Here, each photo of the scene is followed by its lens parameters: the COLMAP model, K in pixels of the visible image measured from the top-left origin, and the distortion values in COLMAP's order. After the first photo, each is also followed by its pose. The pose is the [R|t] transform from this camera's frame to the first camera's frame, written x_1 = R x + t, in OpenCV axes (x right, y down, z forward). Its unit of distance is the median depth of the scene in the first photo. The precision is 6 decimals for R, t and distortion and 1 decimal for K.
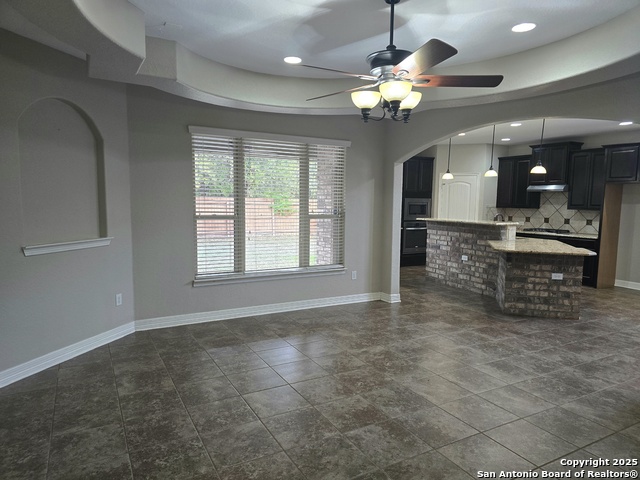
lens RADIAL K [[430.2, 0, 320.0], [0, 430.2, 240.0], [0, 0, 1]] dist [0.045476, -0.034109]
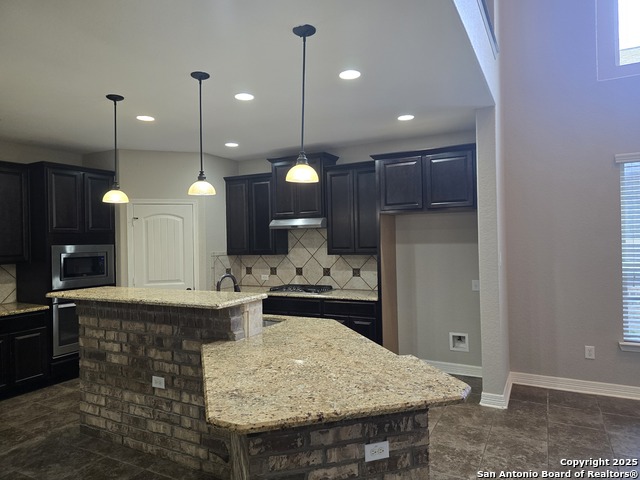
lens RADIAL K [[430.2, 0, 320.0], [0, 430.2, 240.0], [0, 0, 1]] dist [0.045476, -0.034109]
pose [[0.836749, -0.032639, 0.546613, 0.223106], [0.084686, 0.993926, -0.070287, -0.052095], [-0.540999, 0.105103, 0.834430, 0.503720]]
